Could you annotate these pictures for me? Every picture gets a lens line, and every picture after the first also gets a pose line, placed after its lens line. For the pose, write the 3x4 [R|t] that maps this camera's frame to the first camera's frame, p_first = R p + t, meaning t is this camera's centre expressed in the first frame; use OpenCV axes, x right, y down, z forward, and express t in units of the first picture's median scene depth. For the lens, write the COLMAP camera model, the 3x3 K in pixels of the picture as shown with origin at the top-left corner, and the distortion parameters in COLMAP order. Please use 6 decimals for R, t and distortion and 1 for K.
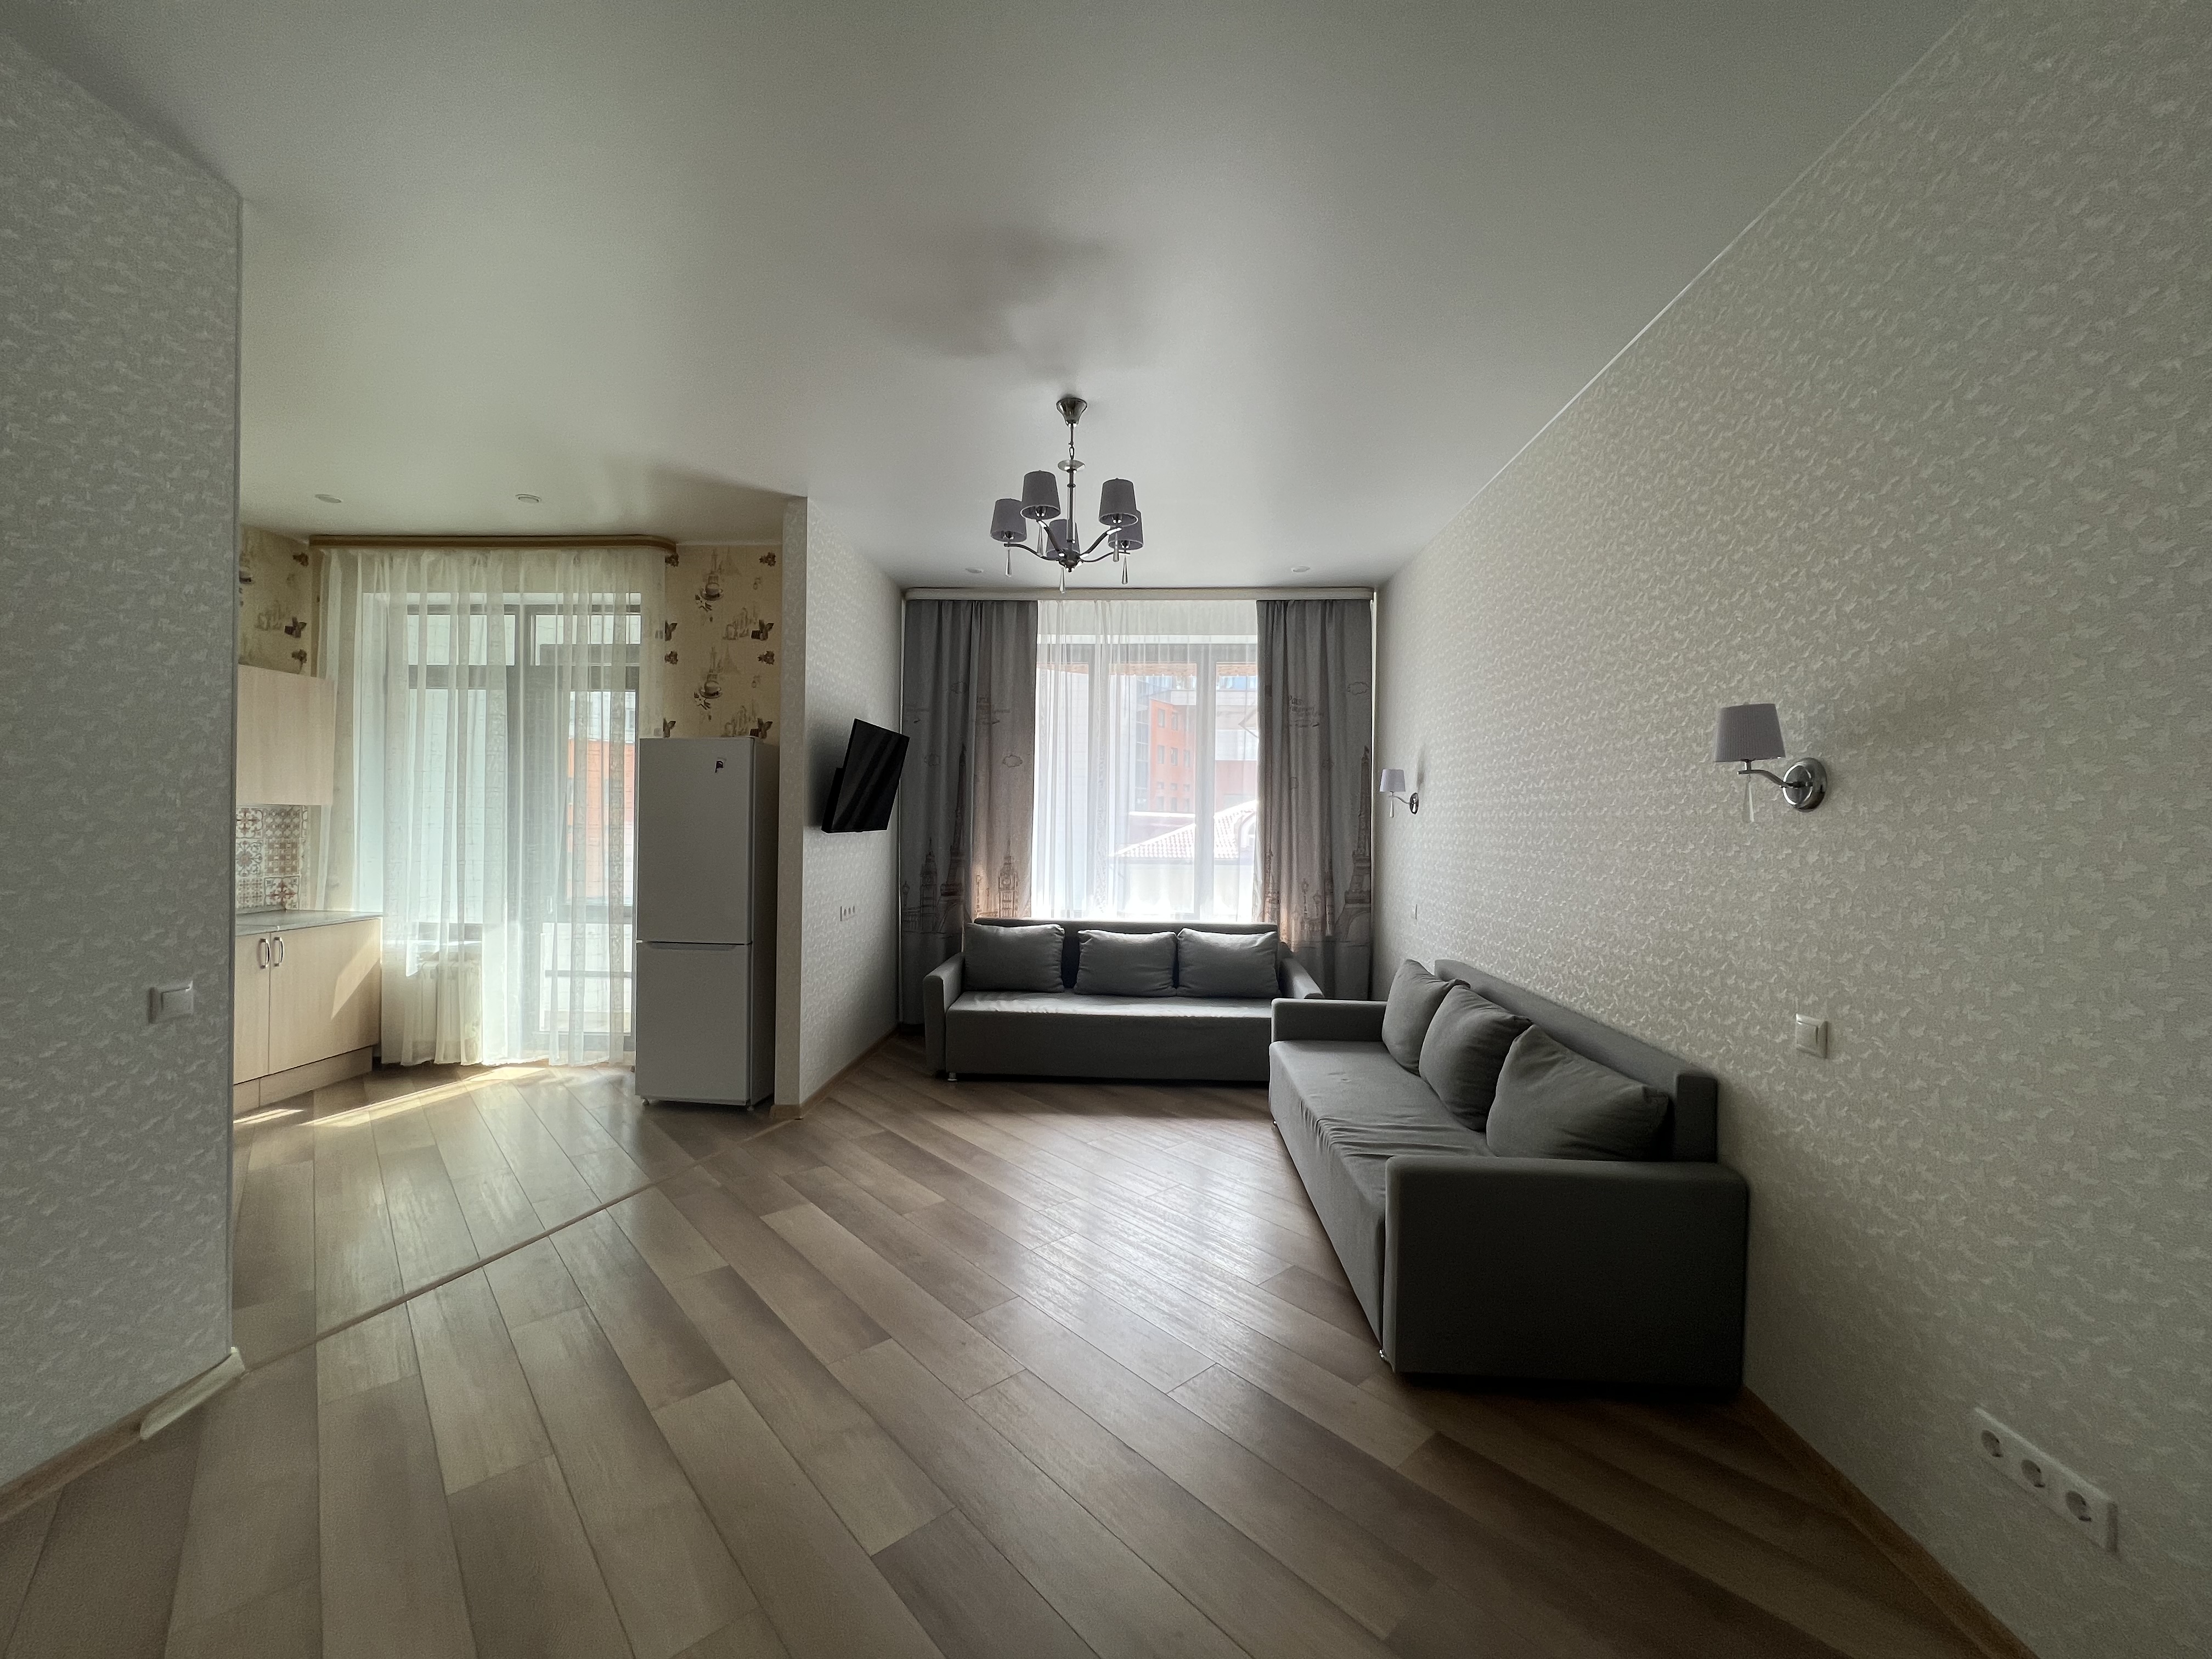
lens RADIAL K [[884.0, 0, 1098.5], [0, 884.0, 823.9], [0, 0, 1]] dist [0.001912, -0.000117]
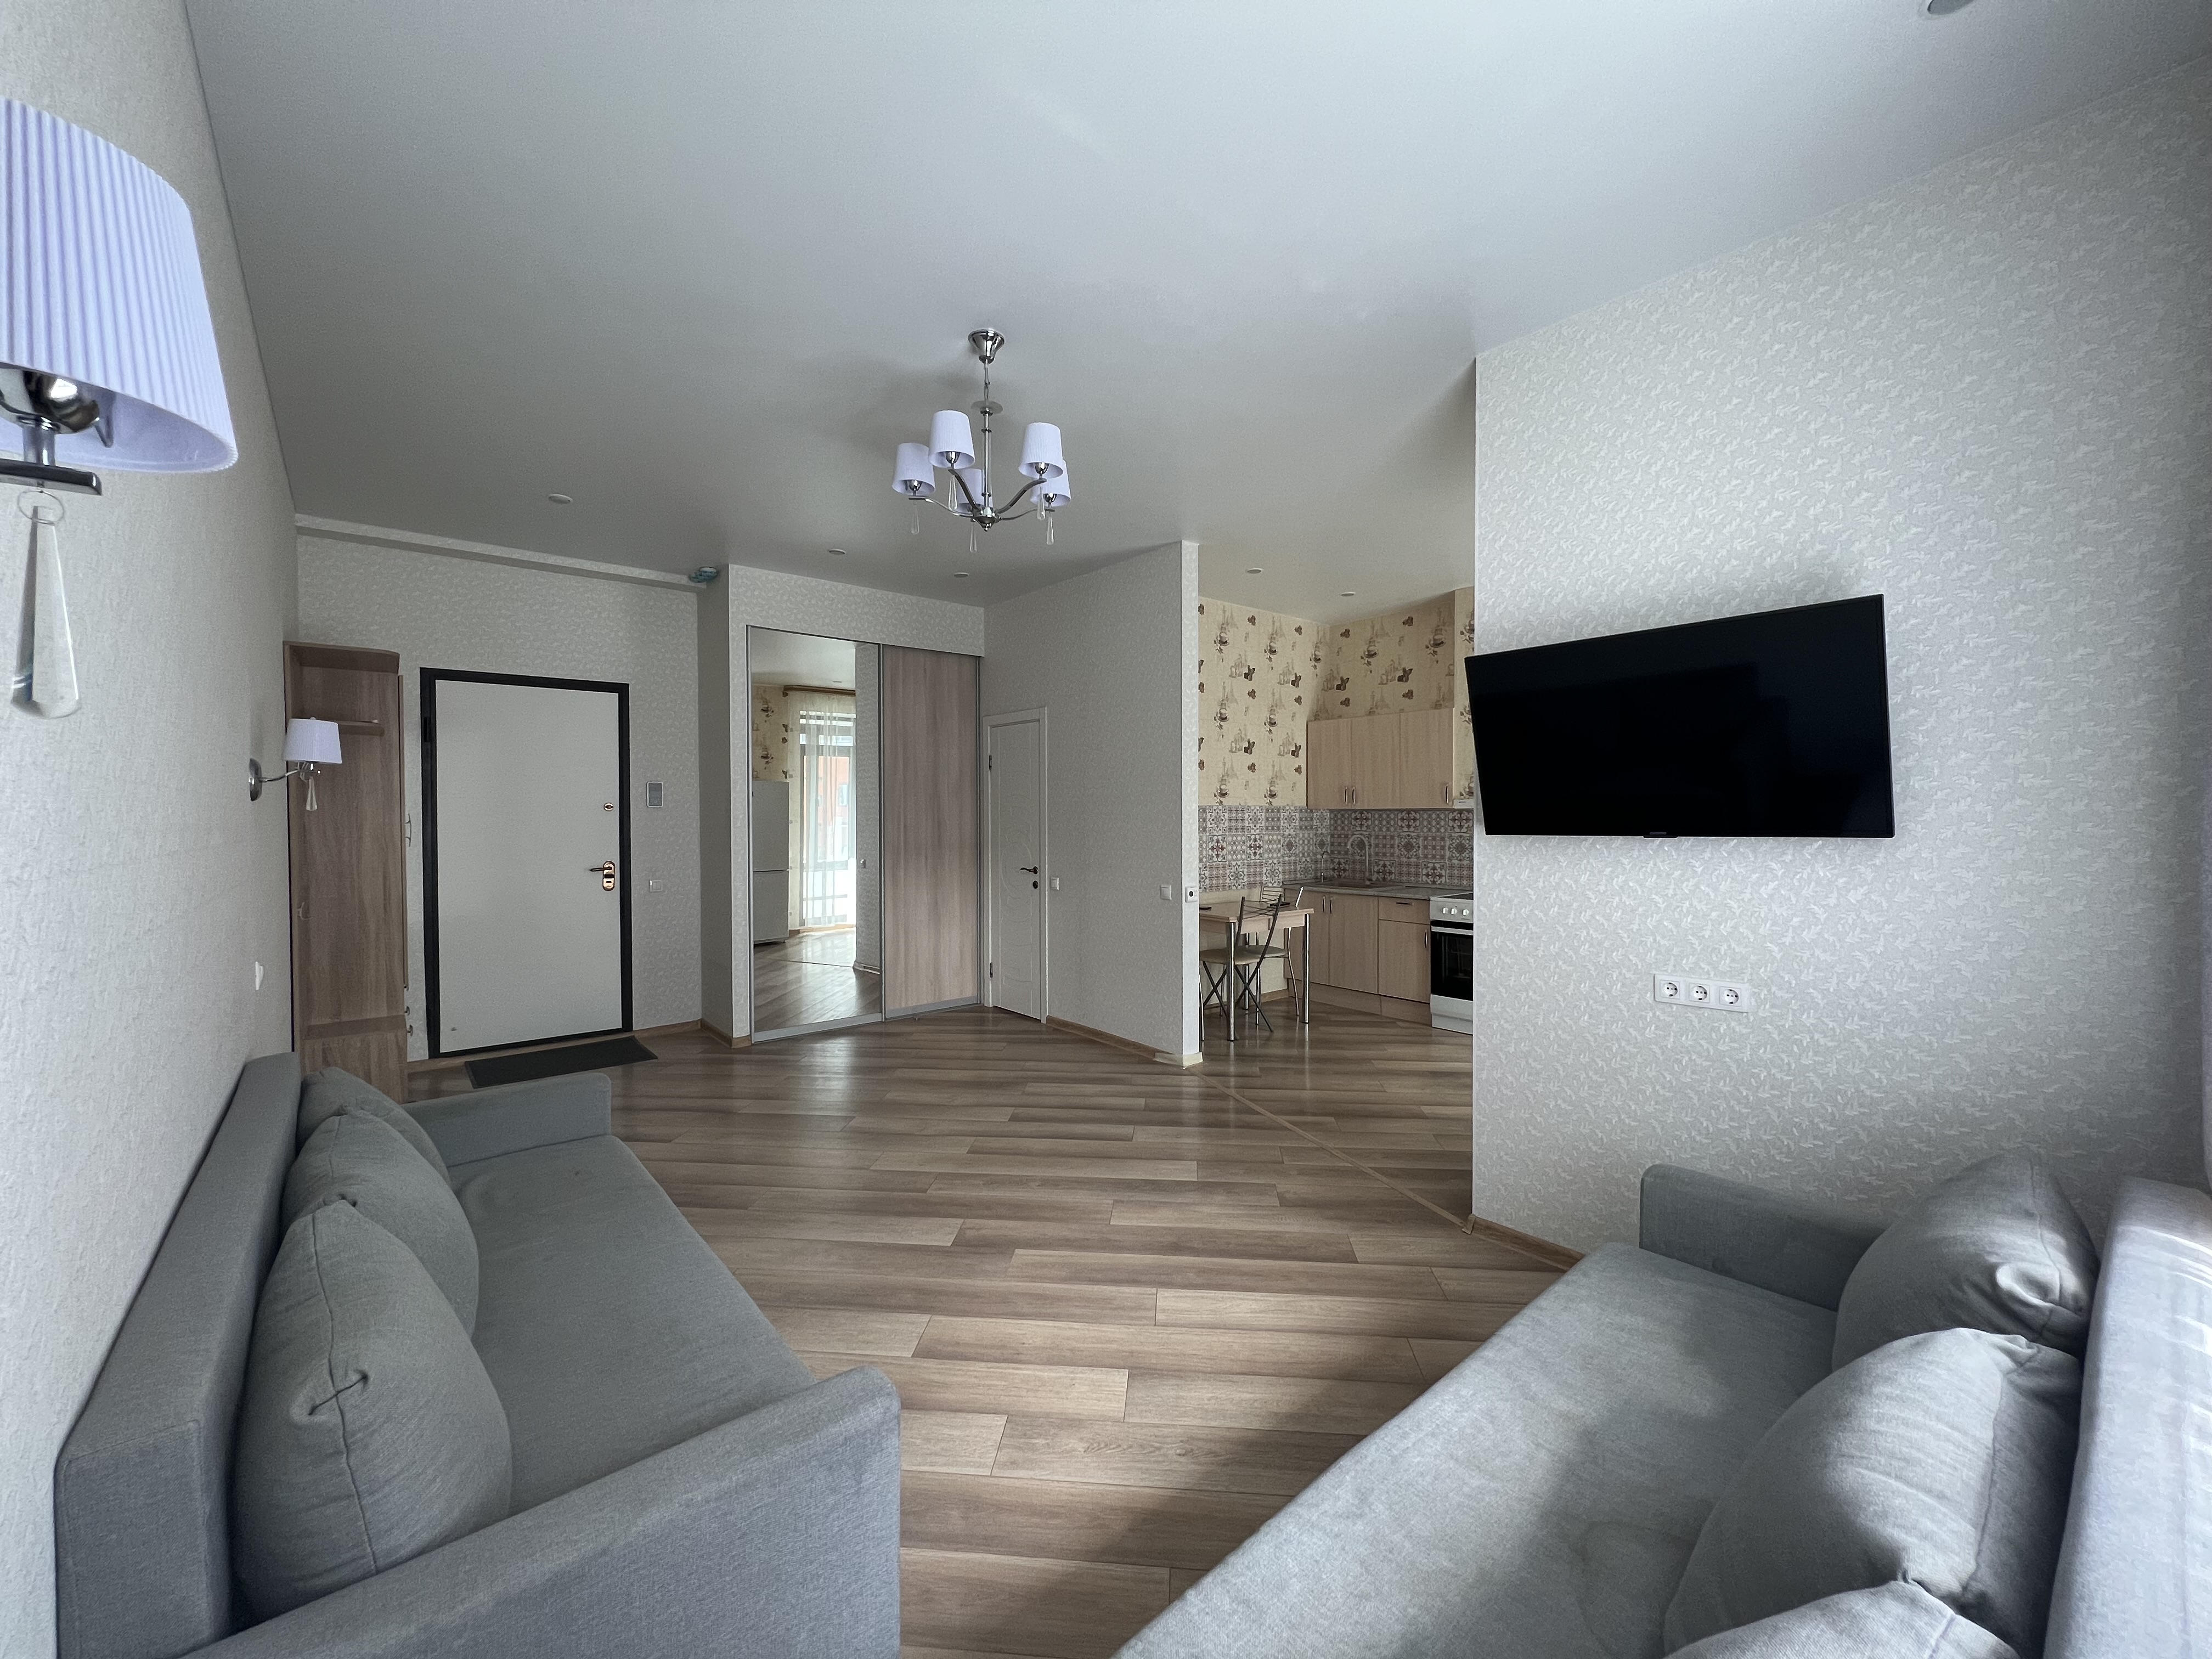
lens RADIAL K [[884.0, 0, 1098.5], [0, 884.0, 823.9], [0, 0, 1]] dist [0.001912, -0.000117]
pose [[-0.738747, -0.001468, -0.673981, 0.287893], [-0.007342, 0.999956, 0.005870, 0.000668], [0.673943, 0.009285, -0.738725, 1.039695]]
